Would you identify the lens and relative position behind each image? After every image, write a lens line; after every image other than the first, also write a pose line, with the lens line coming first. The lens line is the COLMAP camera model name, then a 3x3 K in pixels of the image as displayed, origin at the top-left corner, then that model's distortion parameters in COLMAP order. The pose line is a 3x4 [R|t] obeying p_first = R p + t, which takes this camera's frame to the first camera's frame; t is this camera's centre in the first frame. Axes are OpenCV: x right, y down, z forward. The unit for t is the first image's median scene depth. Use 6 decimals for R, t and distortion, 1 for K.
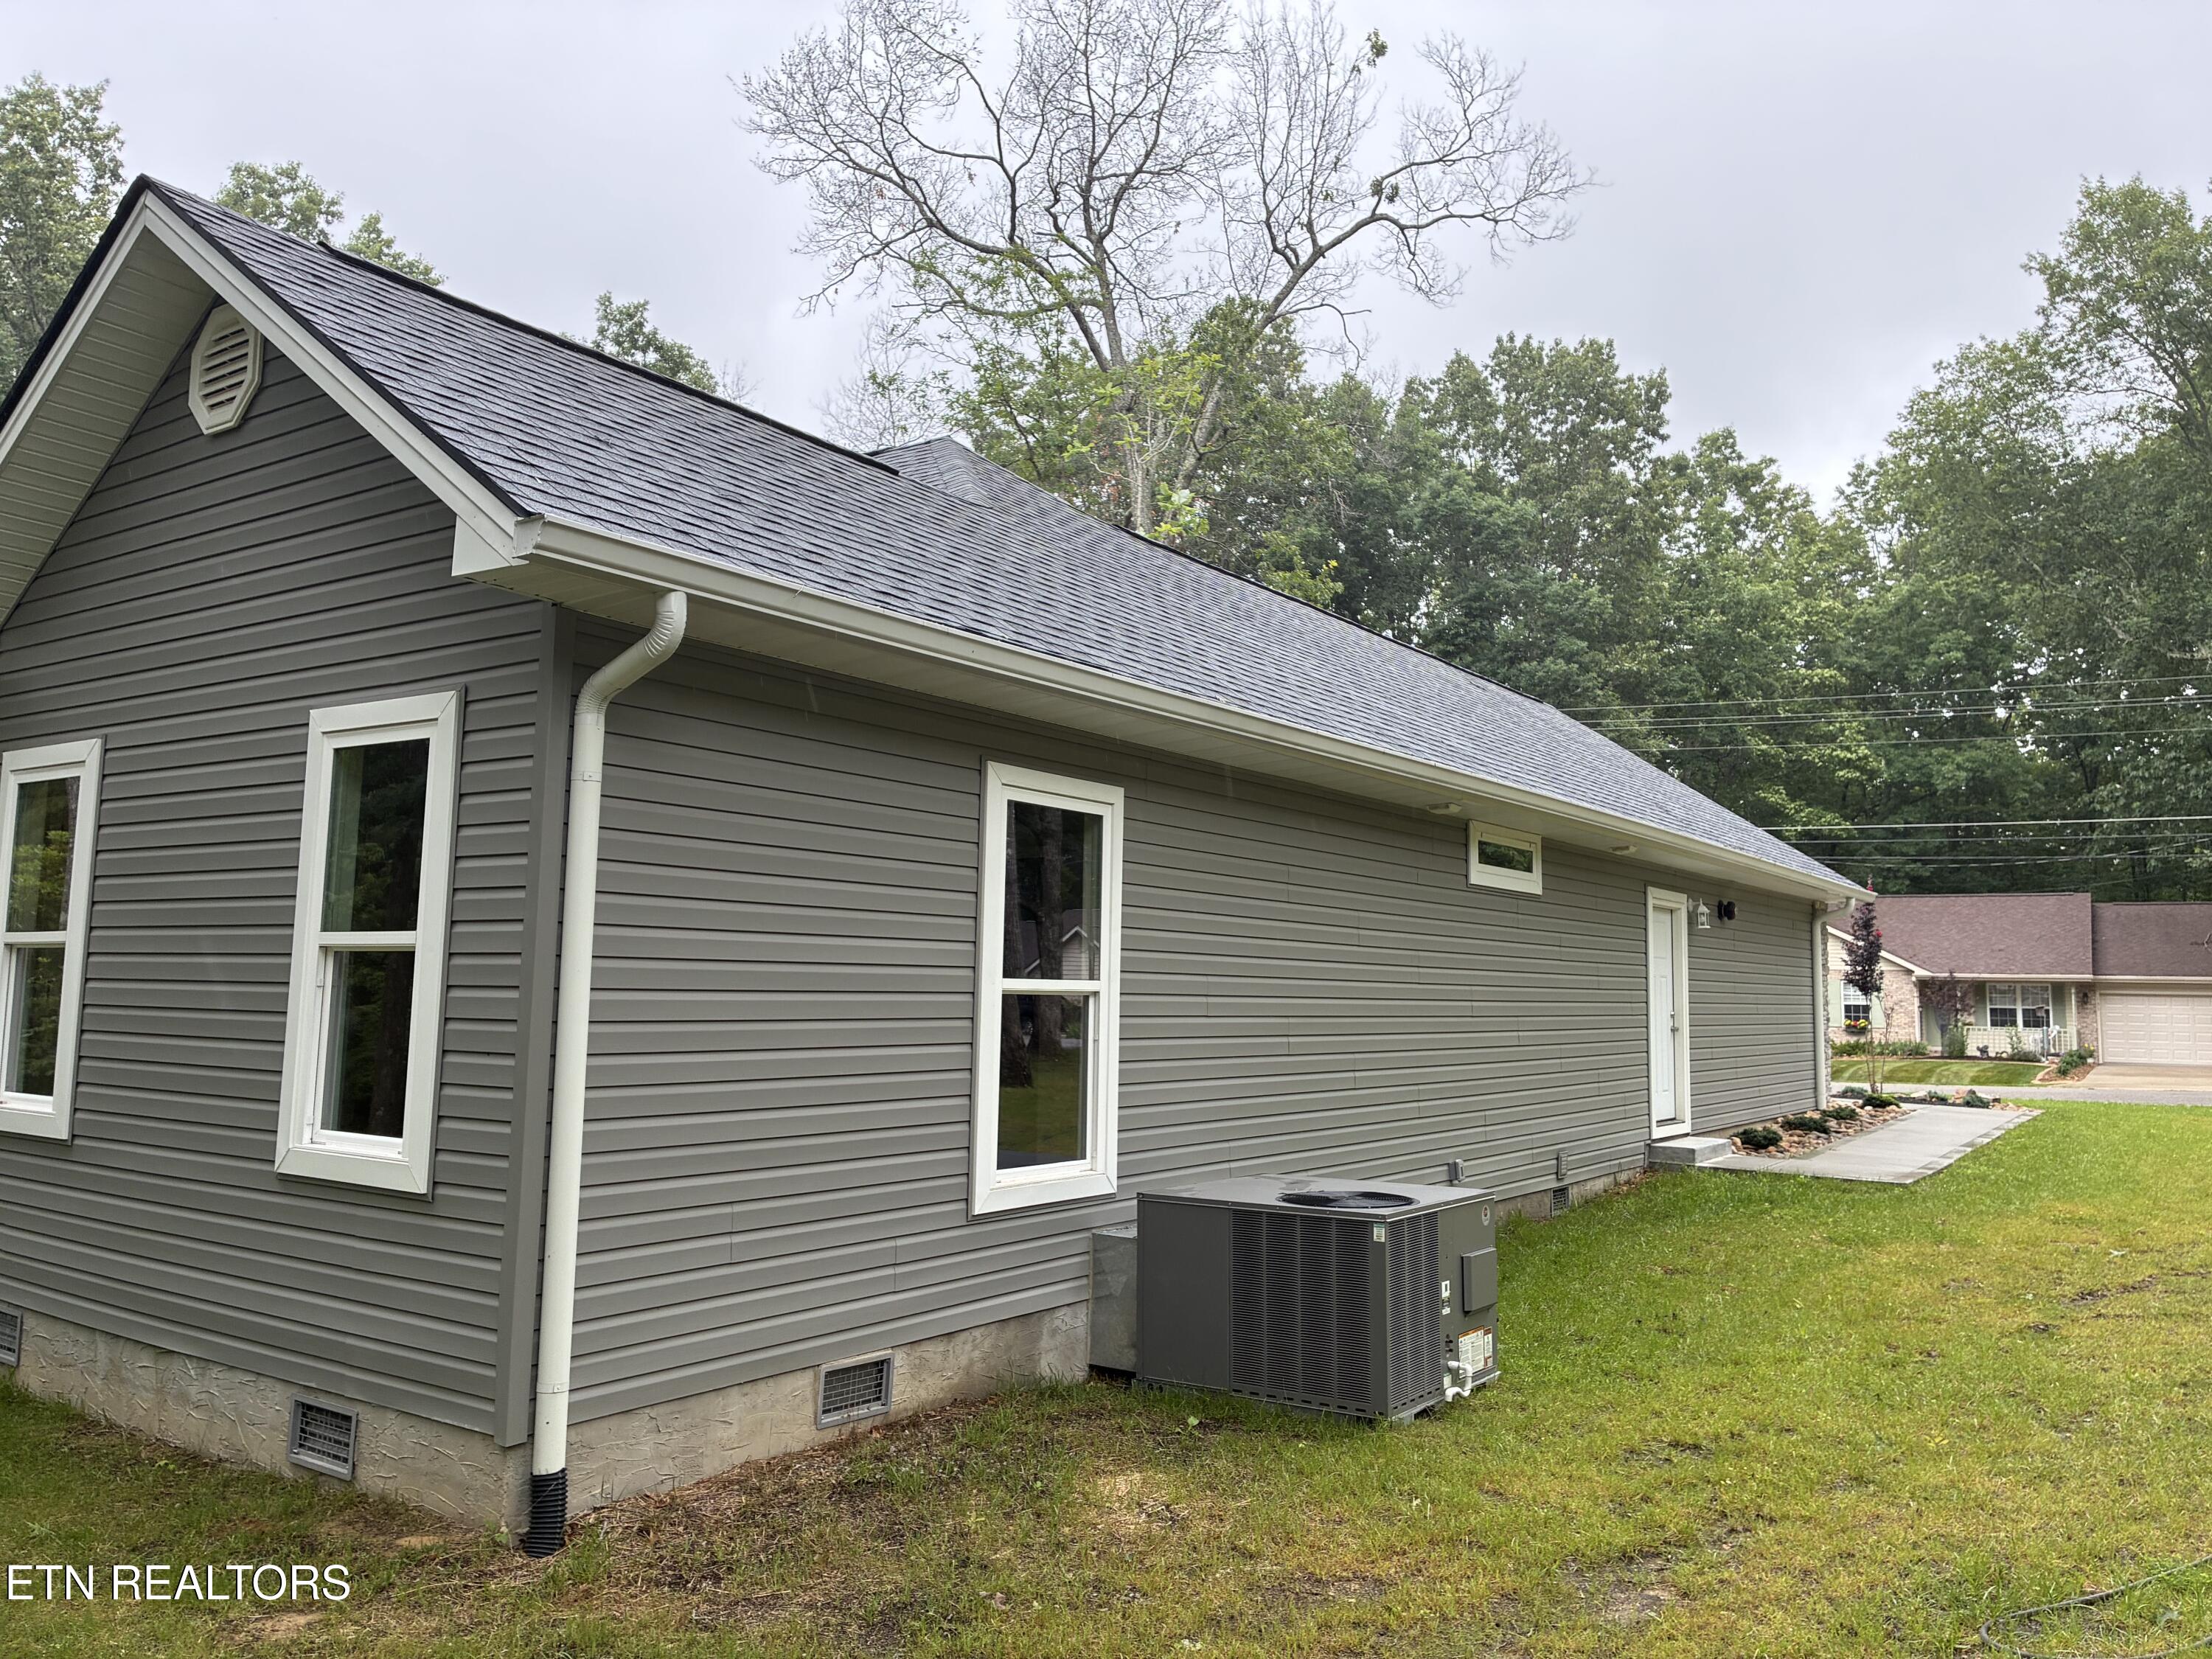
lens RADIAL K [[1671.2, 0, 1120.7], [0, 1671.2, 815.7], [0, 0, 1]] dist [0.025432, 0.001277]
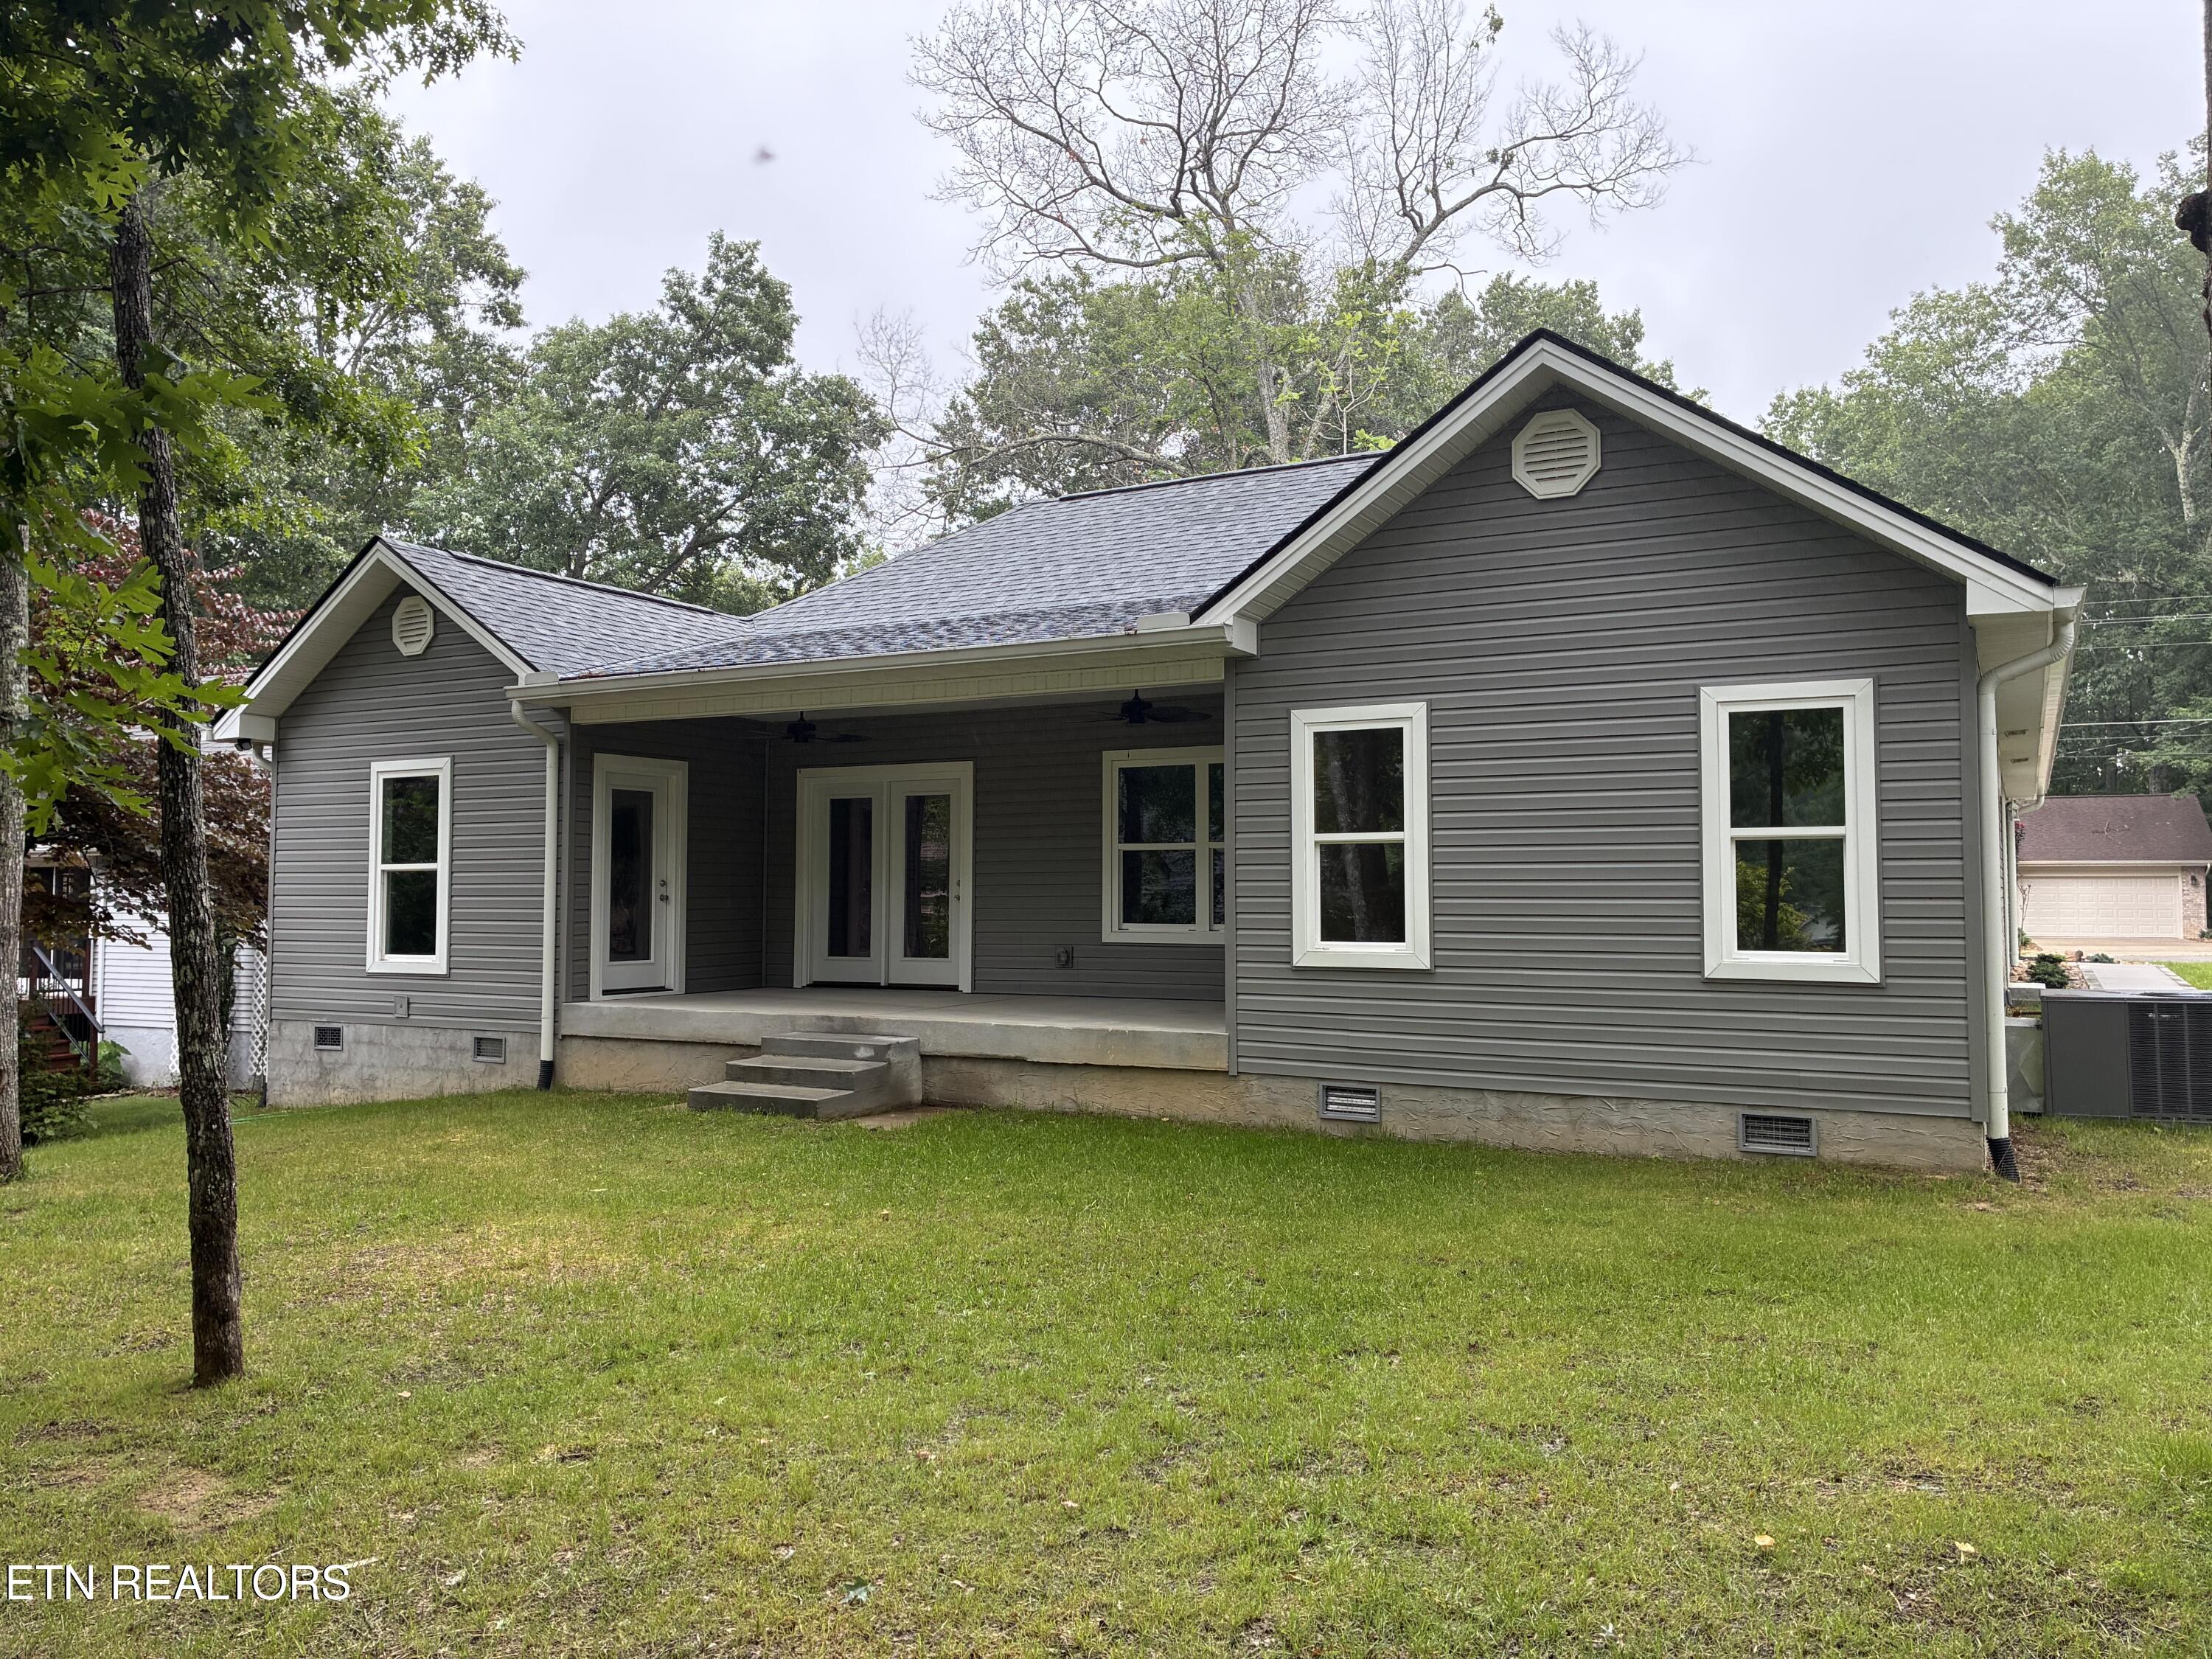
lens RADIAL K [[1671.2, 0, 1089.3], [0, 1671.2, 825.4], [0, 0, 1]] dist [0.025432, 0.001277]
pose [[0.995149, -0.014479, 0.097303, -0.221553], [0.008570, 0.998109, 0.060870, -0.006266], [-0.098000, -0.059741, 0.993392, -0.092846]]
